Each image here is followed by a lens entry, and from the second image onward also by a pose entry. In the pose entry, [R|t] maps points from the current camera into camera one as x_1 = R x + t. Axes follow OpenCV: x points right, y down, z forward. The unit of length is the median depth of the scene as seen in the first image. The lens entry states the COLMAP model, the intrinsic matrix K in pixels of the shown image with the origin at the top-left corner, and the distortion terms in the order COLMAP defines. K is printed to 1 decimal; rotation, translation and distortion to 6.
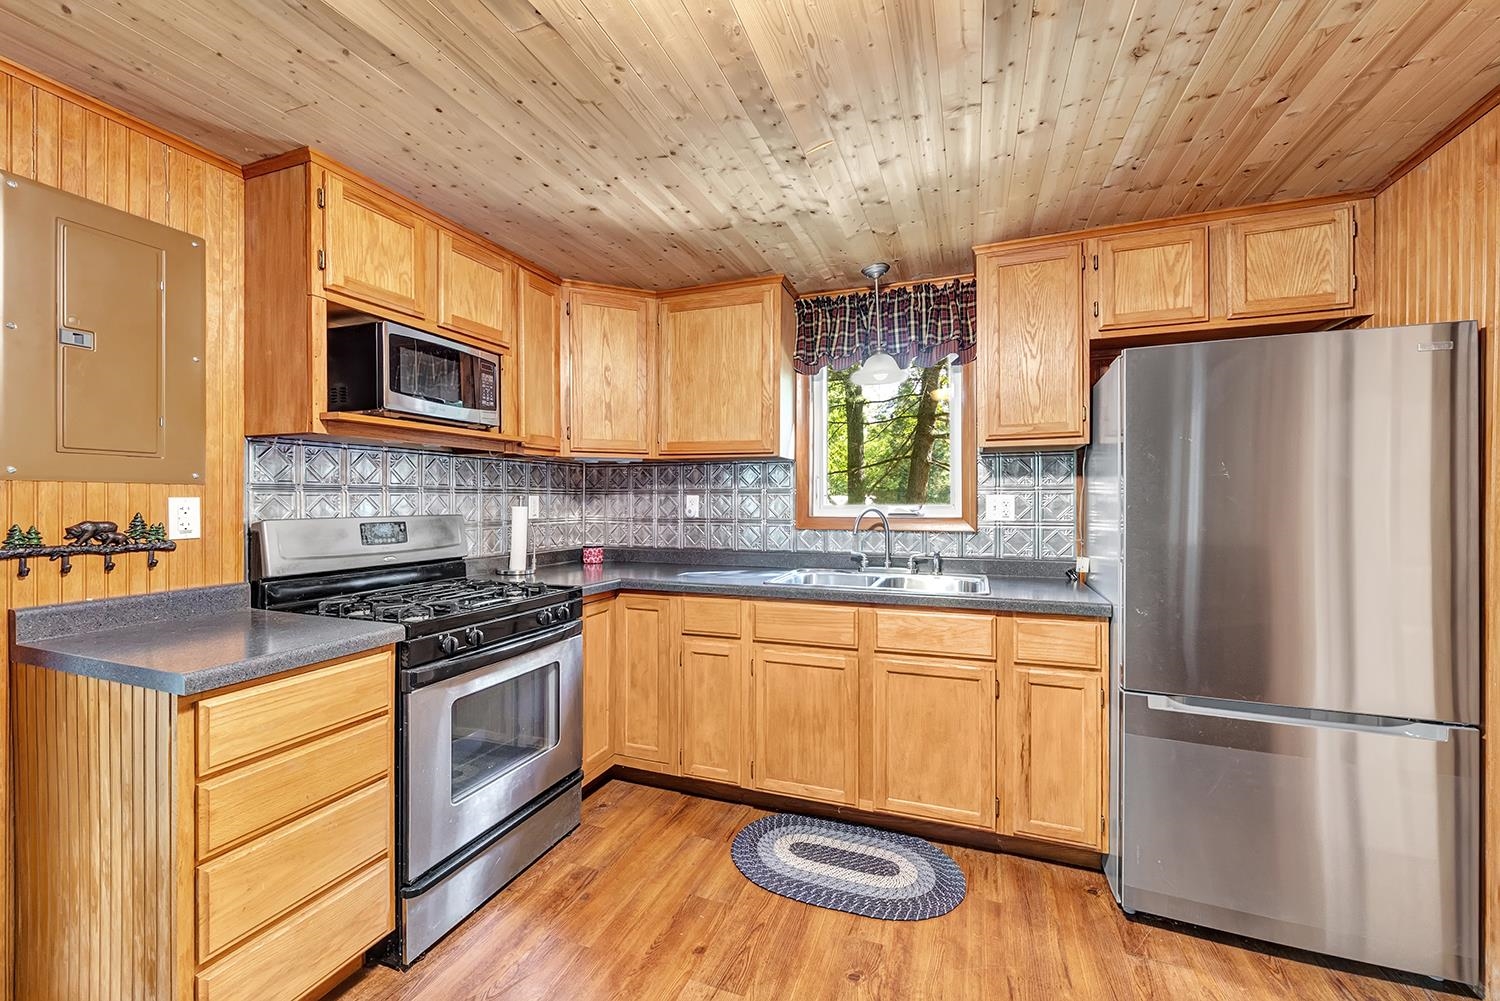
lens RADIAL K [[600.1, 0, 759.4], [0, 600.1, 502.7], [0, 0, 1]] dist [0.001378, 0.000184]
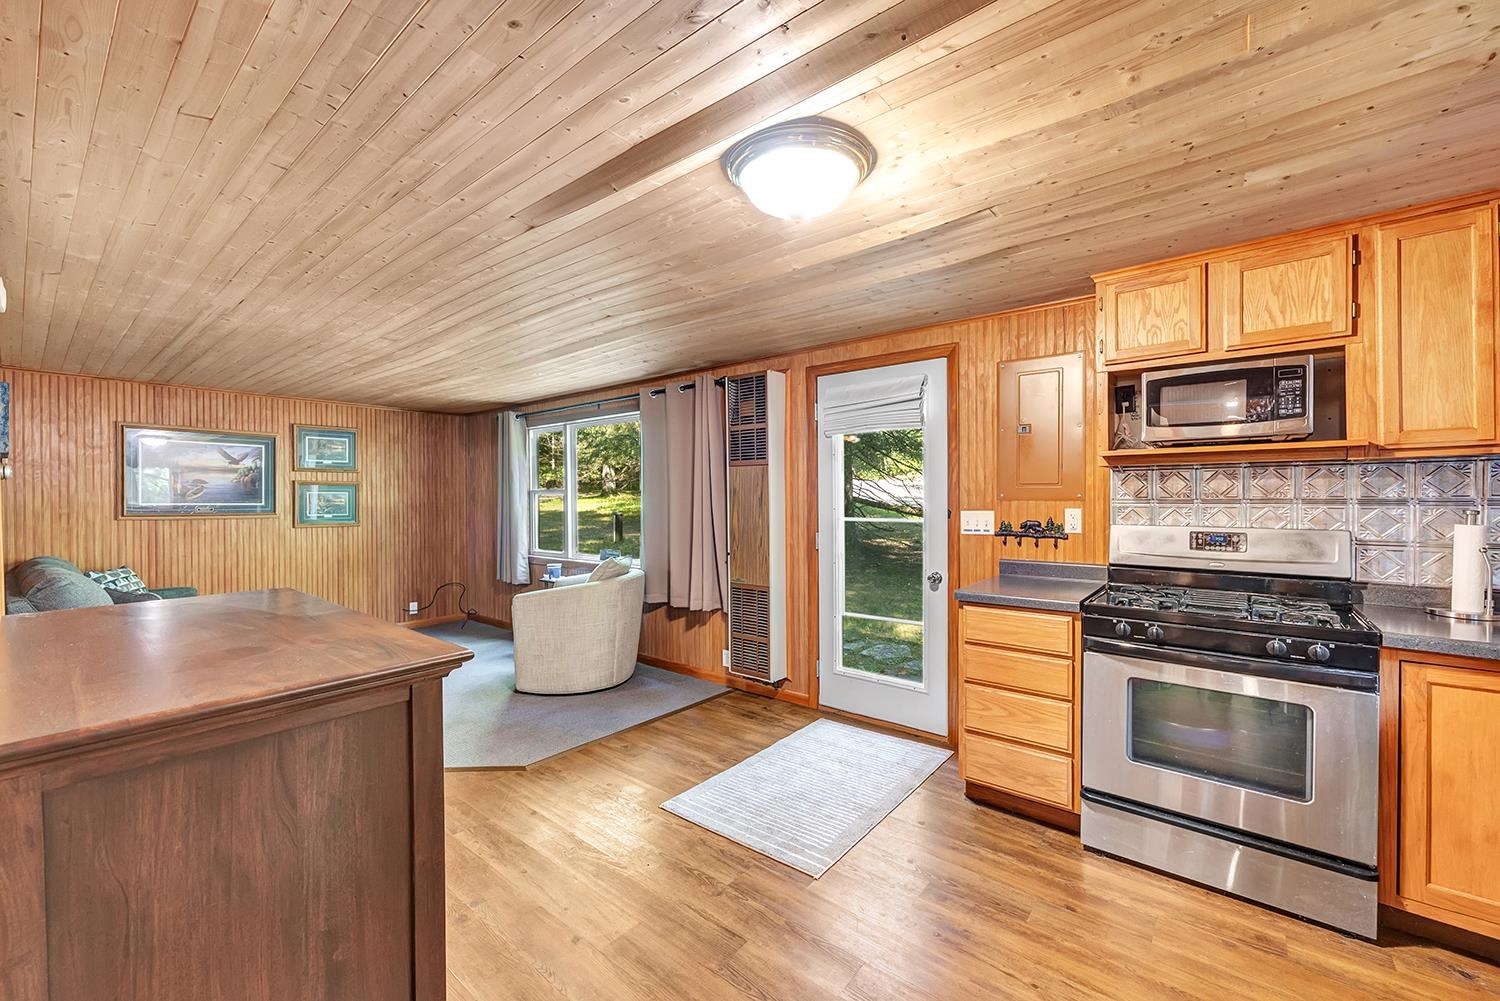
lens RADIAL K [[600.1, 0, 739.6], [0, 600.1, 502.6], [0, 0, 1]] dist [0.000456, 0.000043]
pose [[-0.332873, 0.007960, -0.942938, 0.742109], [-0.002909, 0.999951, 0.009468, -0.030397], [0.942967, 0.005895, -0.332834, 0.525441]]
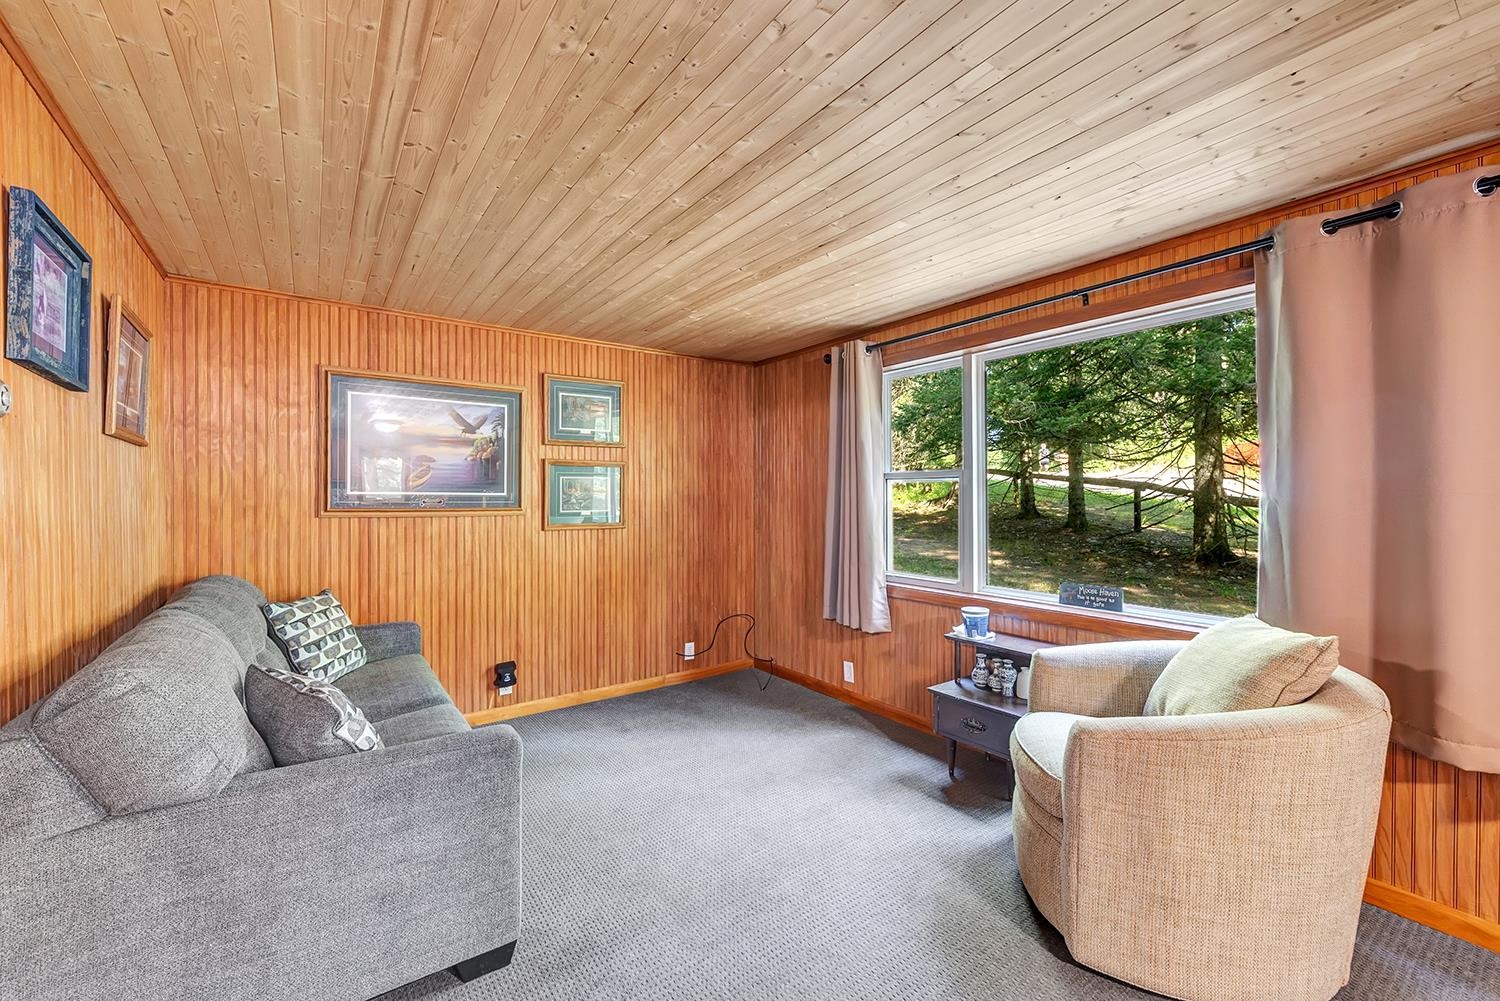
lens RADIAL K [[601.8, 0, 729.5], [0, 601.8, 493.8], [0, 0, 1]] dist [-0.000539, 0.000006]
pose [[-0.577193, 0.000746, -0.816607, 0.067649], [-0.004438, 0.999982, 0.004050, -0.006382], [0.816596, 0.005962, -0.577180, -0.671156]]
